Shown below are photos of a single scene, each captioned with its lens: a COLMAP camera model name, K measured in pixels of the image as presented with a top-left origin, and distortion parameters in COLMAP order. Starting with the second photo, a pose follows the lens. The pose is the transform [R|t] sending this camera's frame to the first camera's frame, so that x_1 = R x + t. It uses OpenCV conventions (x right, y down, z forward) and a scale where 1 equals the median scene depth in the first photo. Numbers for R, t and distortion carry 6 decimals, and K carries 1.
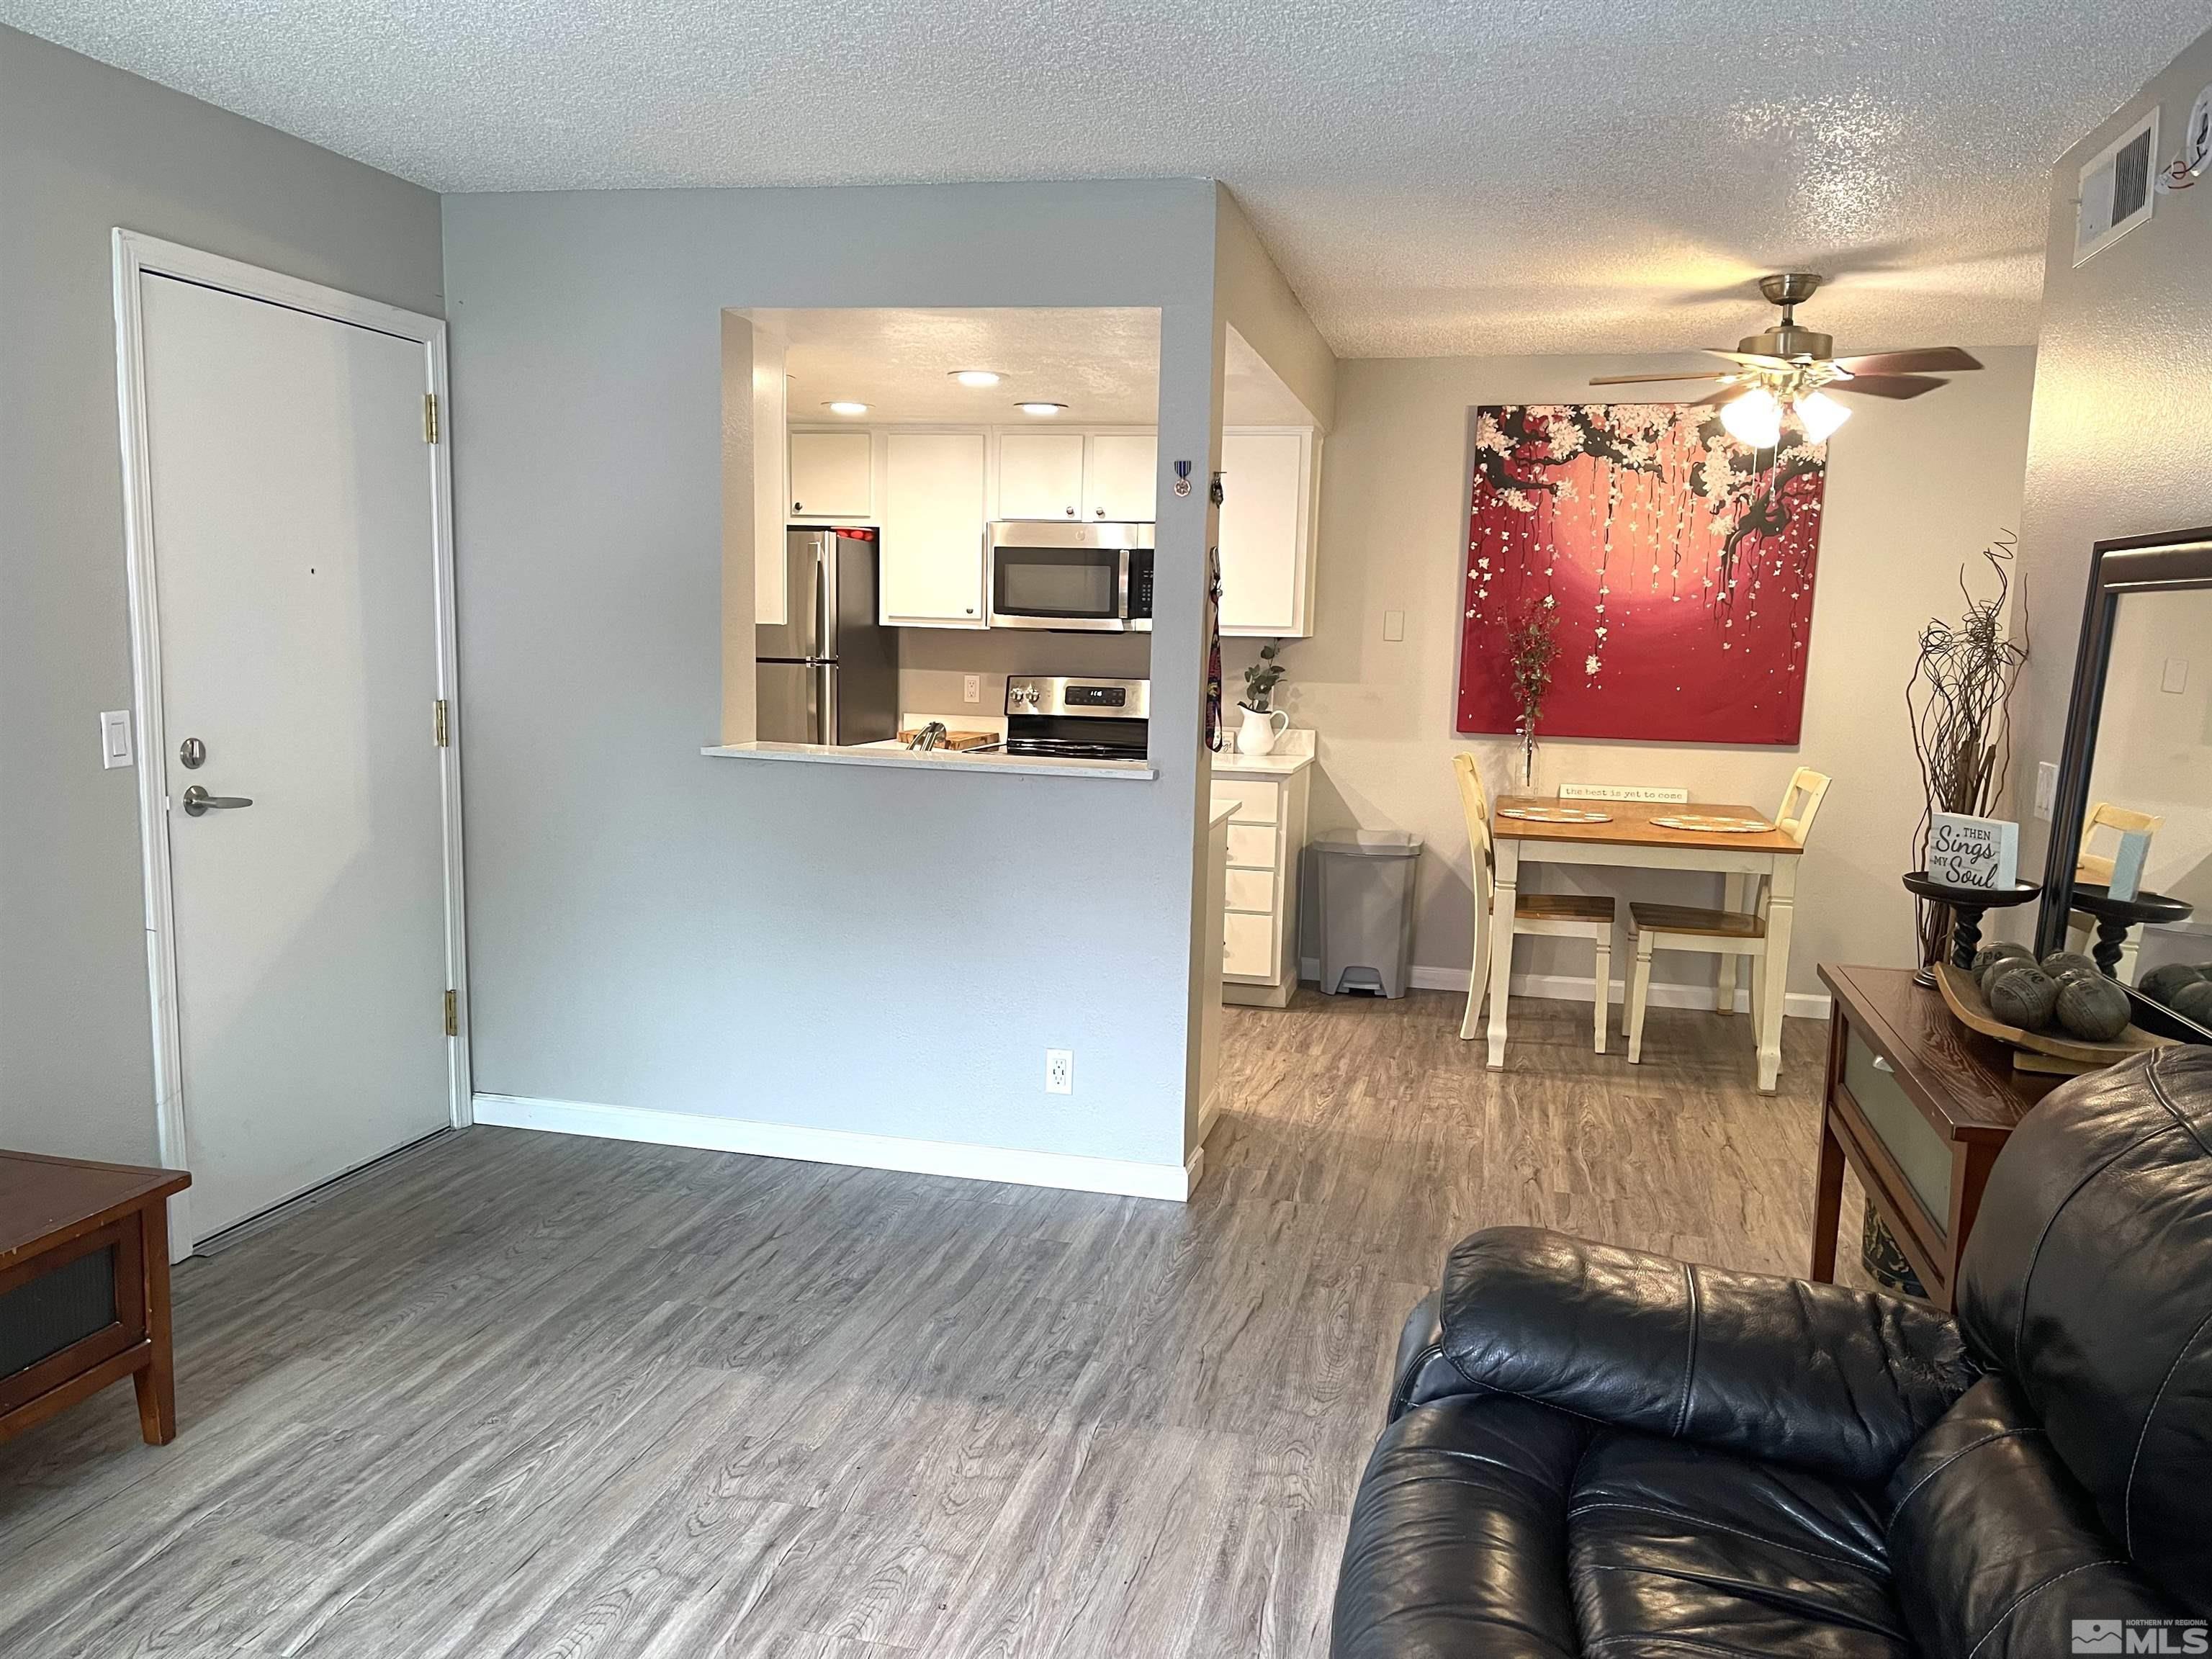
lens RADIAL K [[1686.5, 0, 1094.4], [0, 1686.5, 845.7], [0, 0, 1]] dist [0.037592, -0.006846]
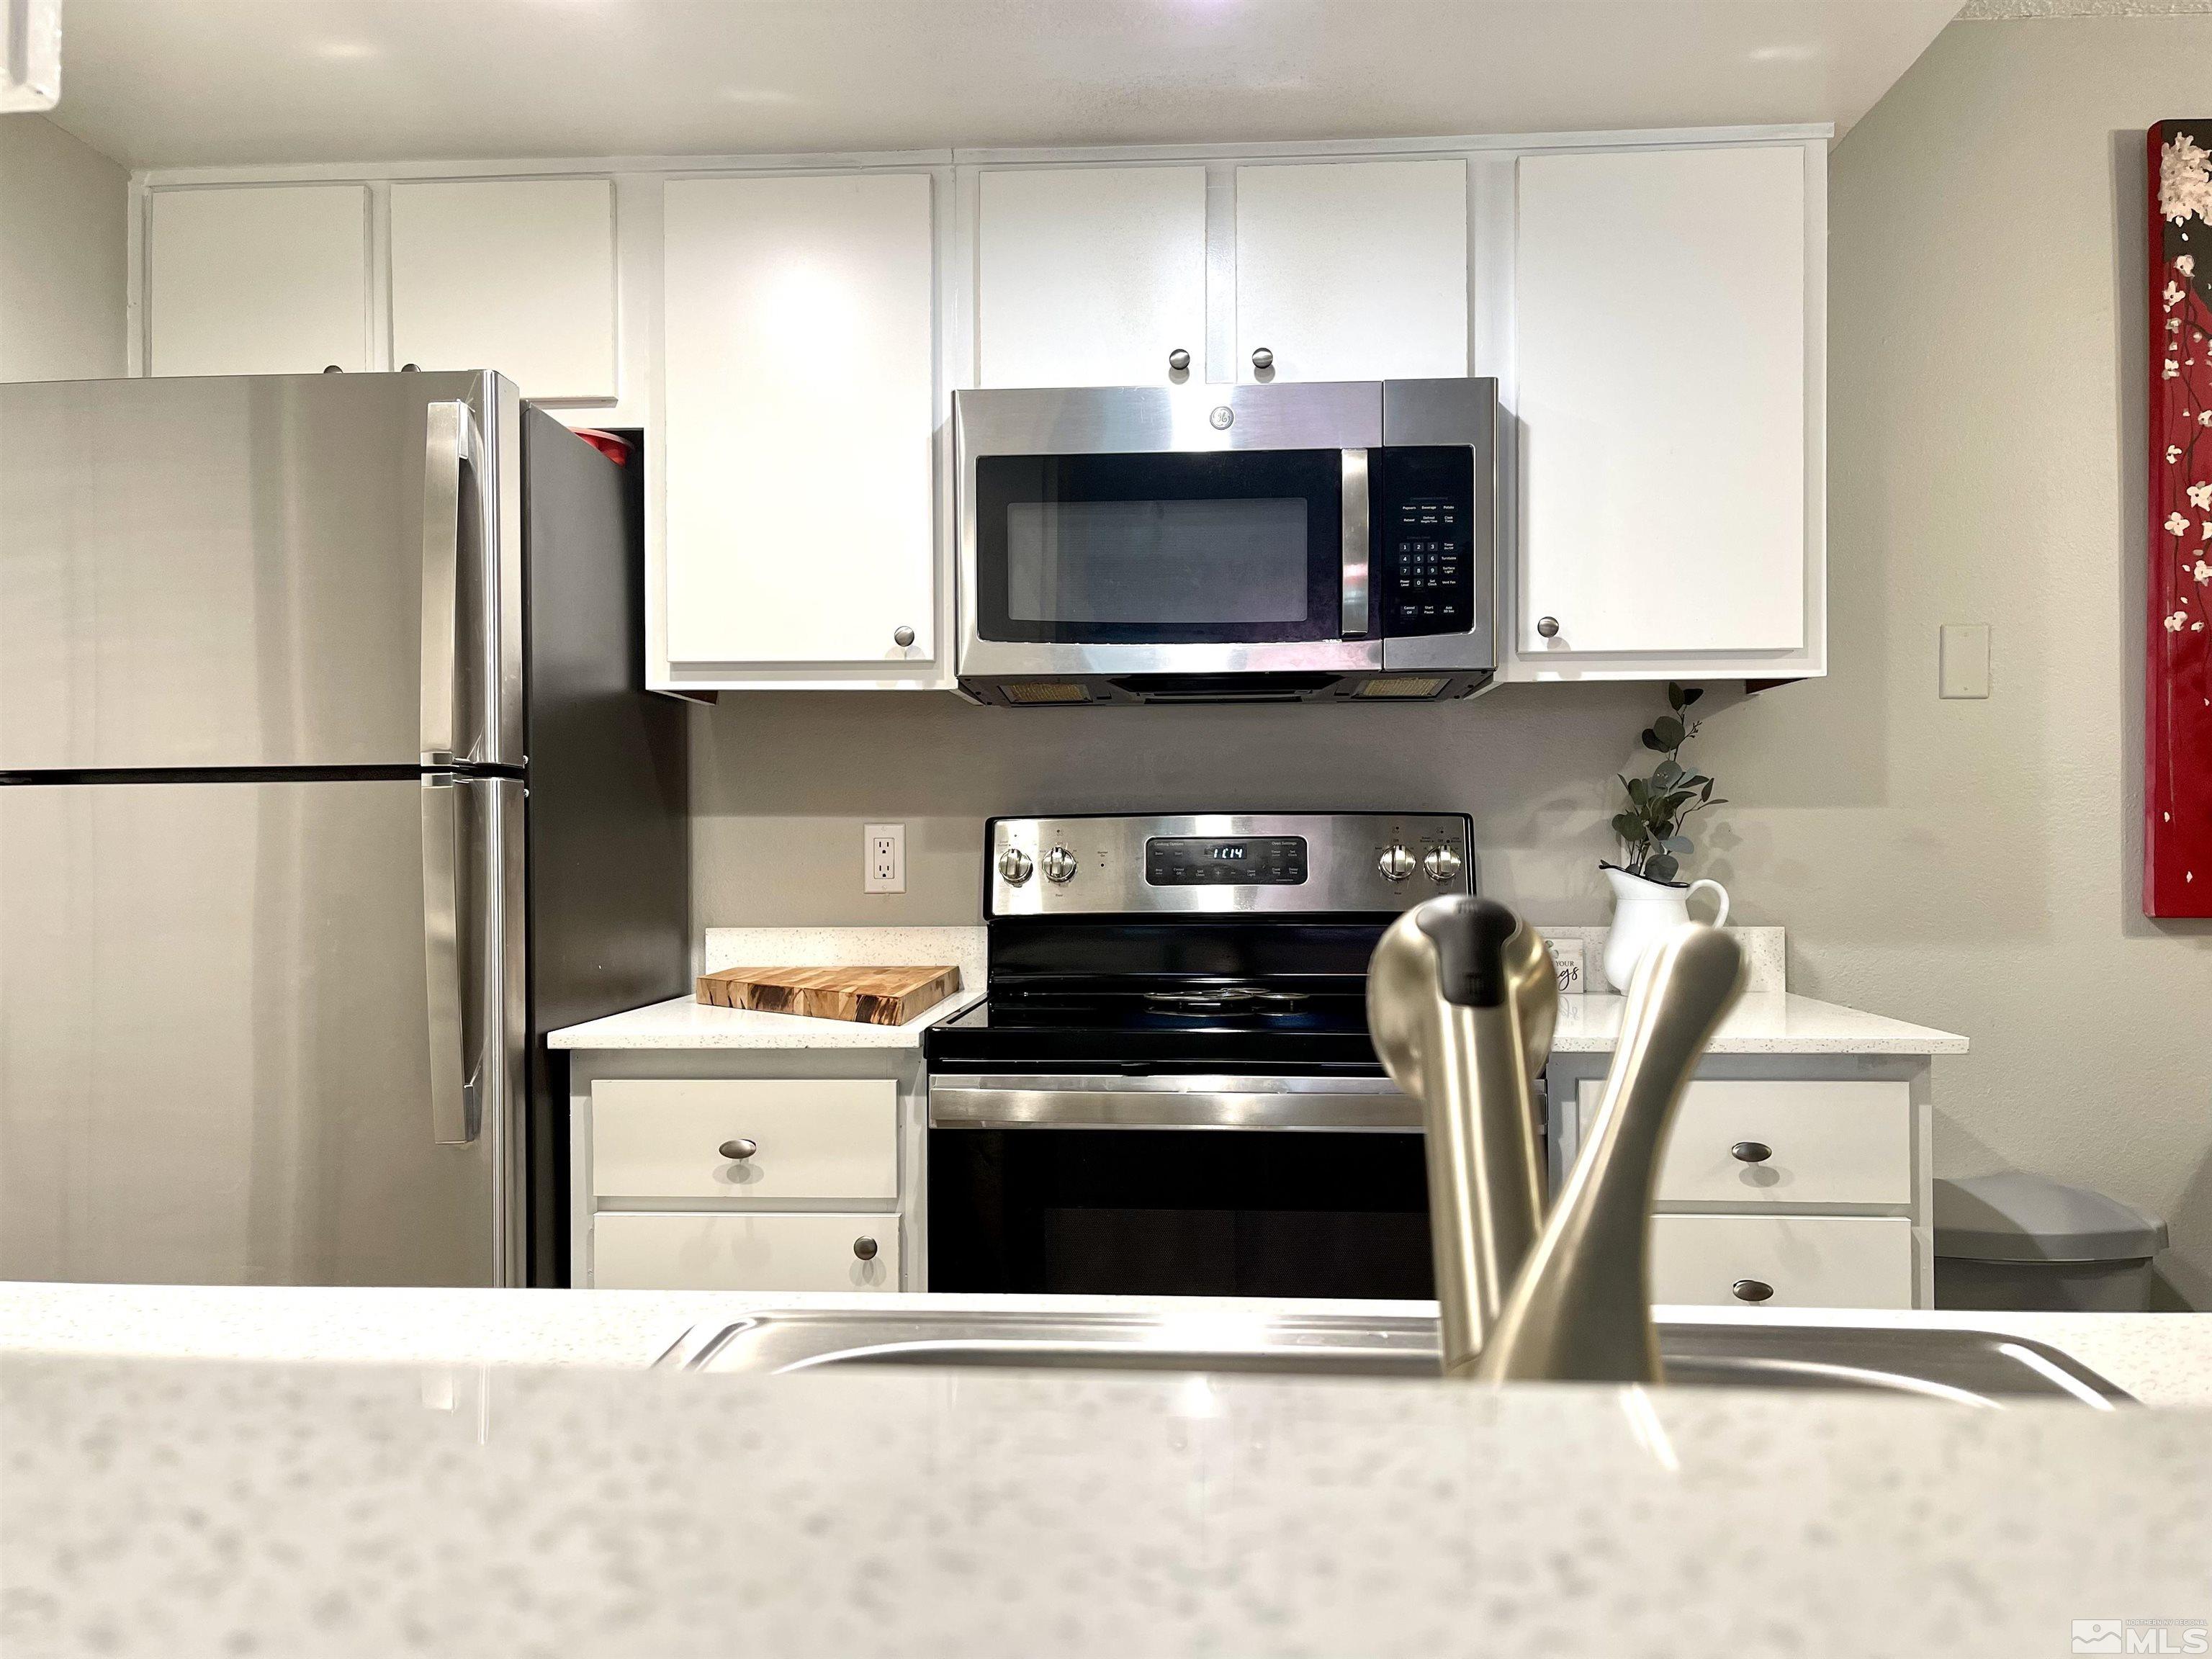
lens RADIAL K [[1676.5, 0, 1108.4], [0, 1676.5, 837.4], [0, 0, 1]] dist [0.080407, -0.111997]
pose [[0.982254, -0.029423, 0.185233, -0.105805], [0.054020, 0.990148, -0.129181, -0.049863], [-0.179607, 0.136895, 0.974167, 0.684403]]
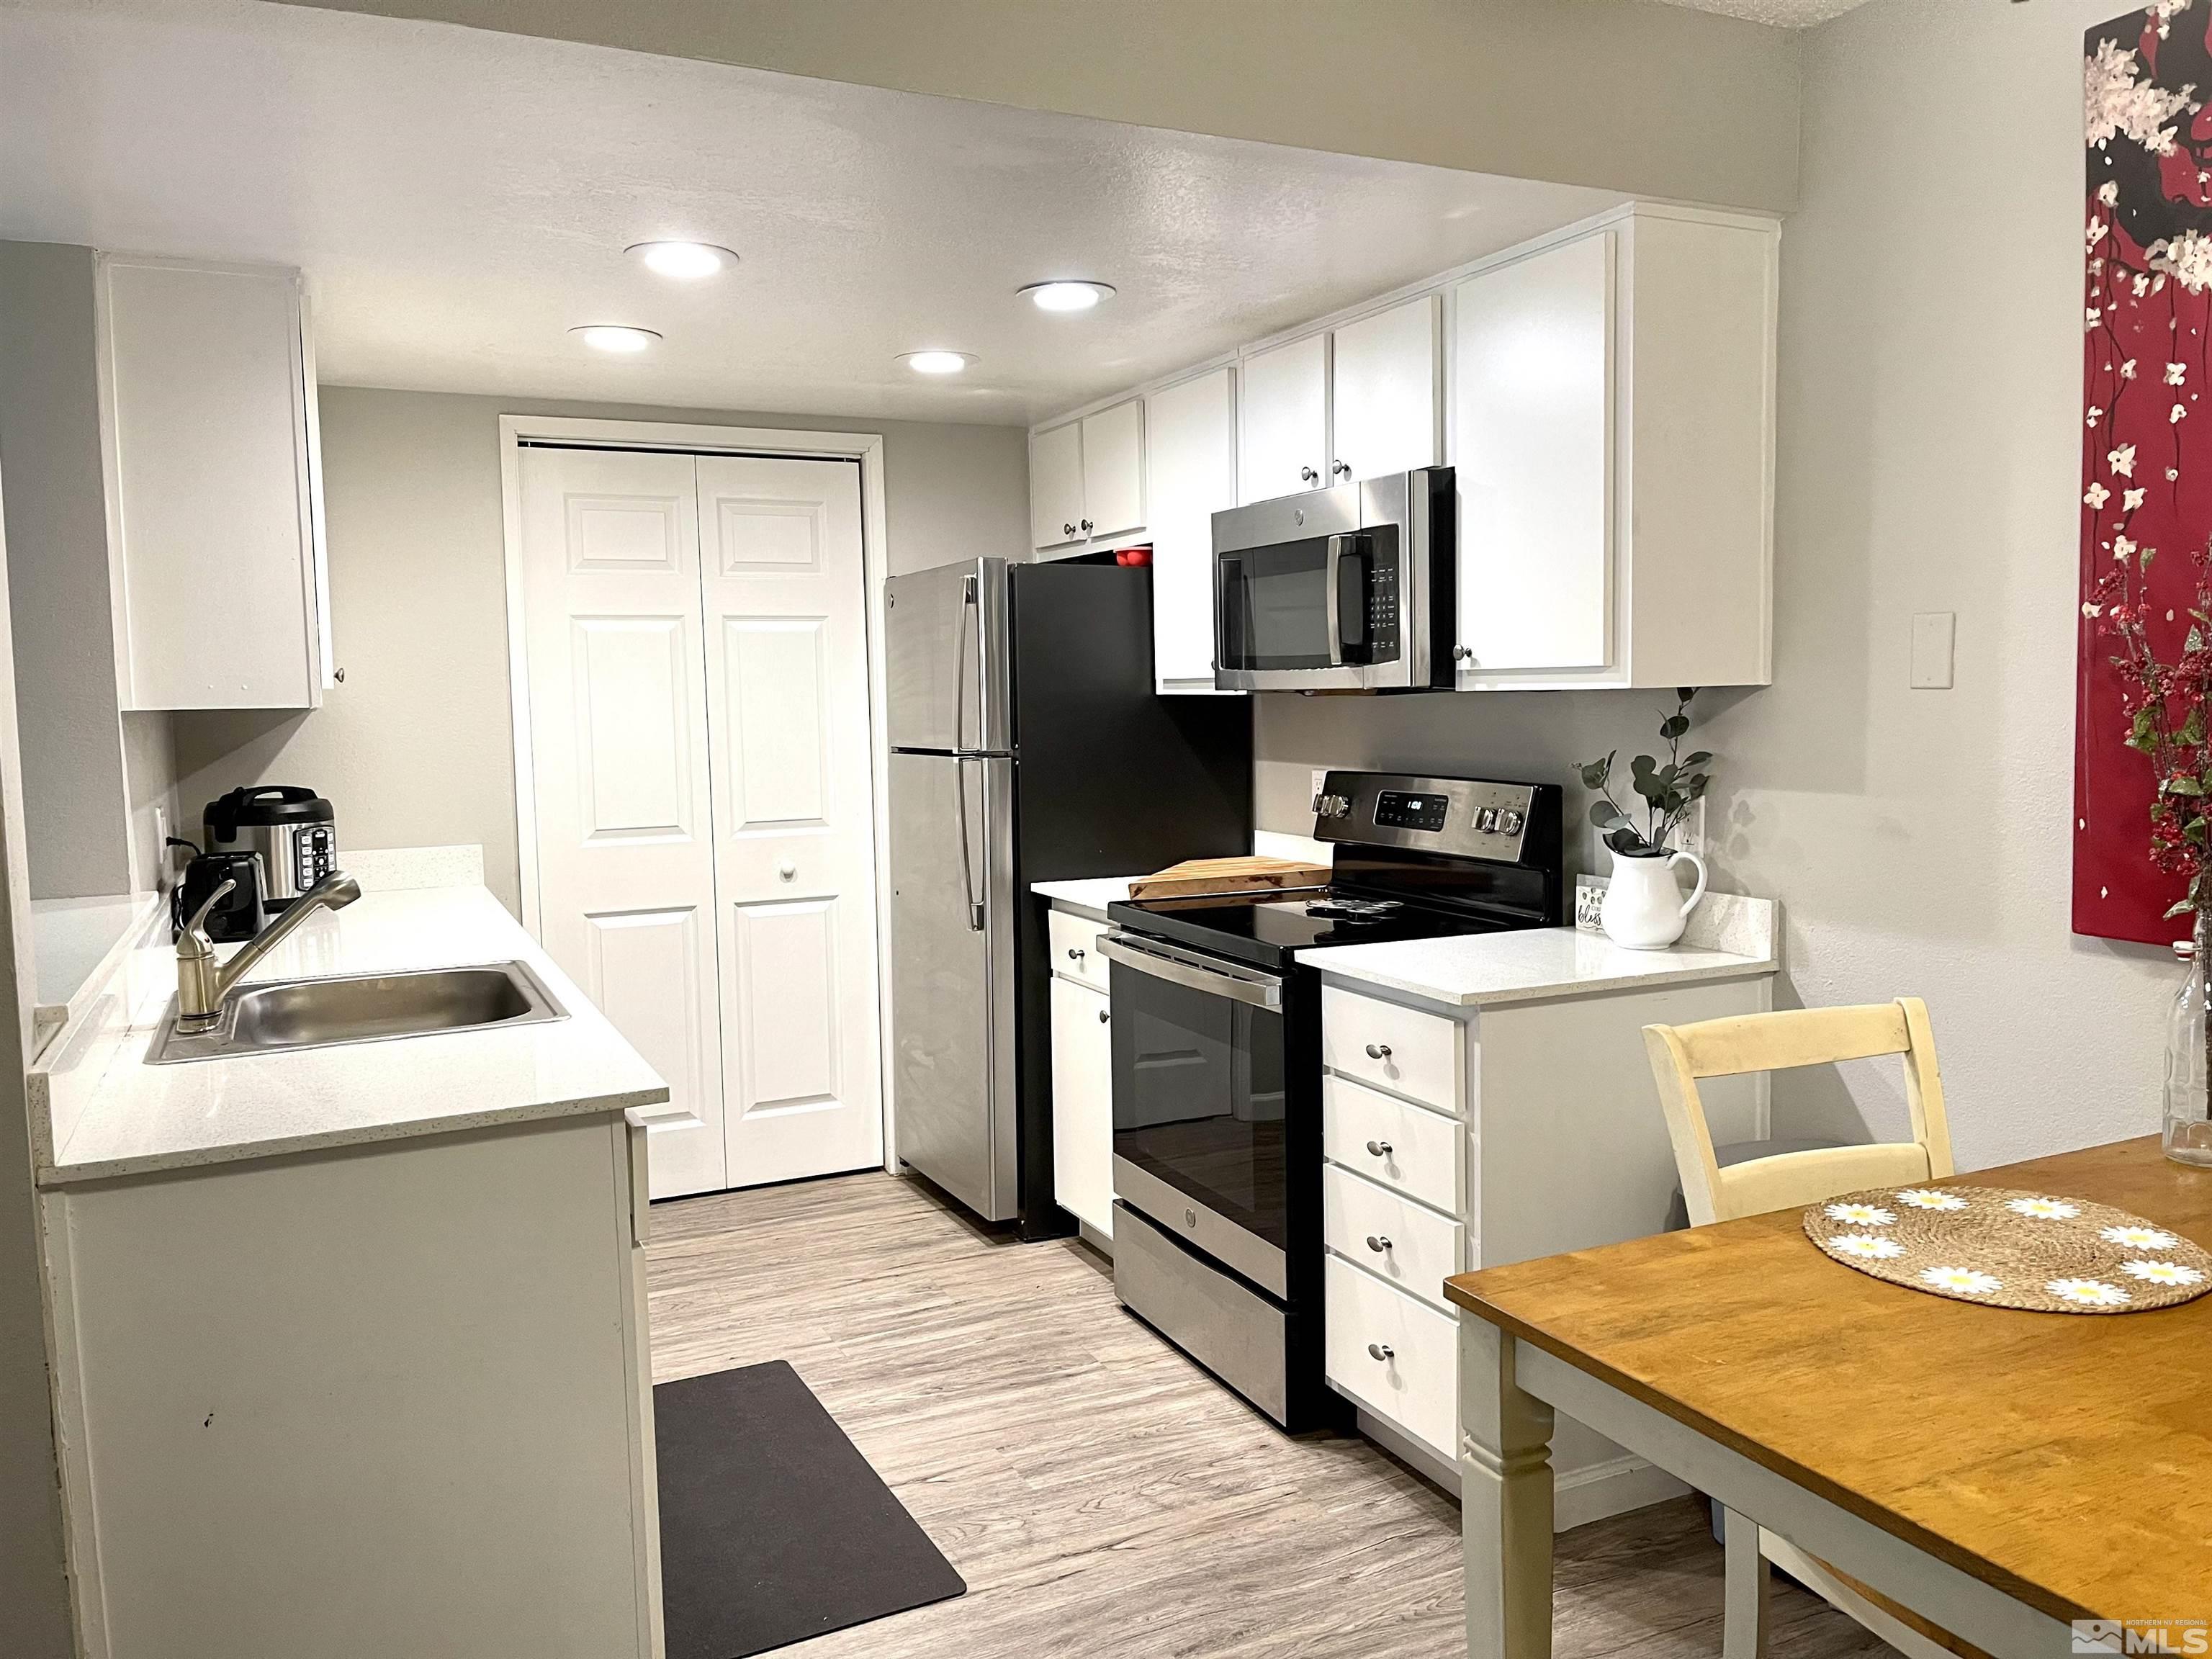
lens RADIAL K [[1676.5, 0, 1108.4], [0, 1676.5, 837.4], [0, 0, 1]] dist [0.080407, -0.111997]
pose [[0.637096, 0.031869, -0.770125, 0.382705], [-0.068340, 0.997545, -0.015255, -0.071380], [0.767749, 0.062349, 0.637710, 0.636926]]
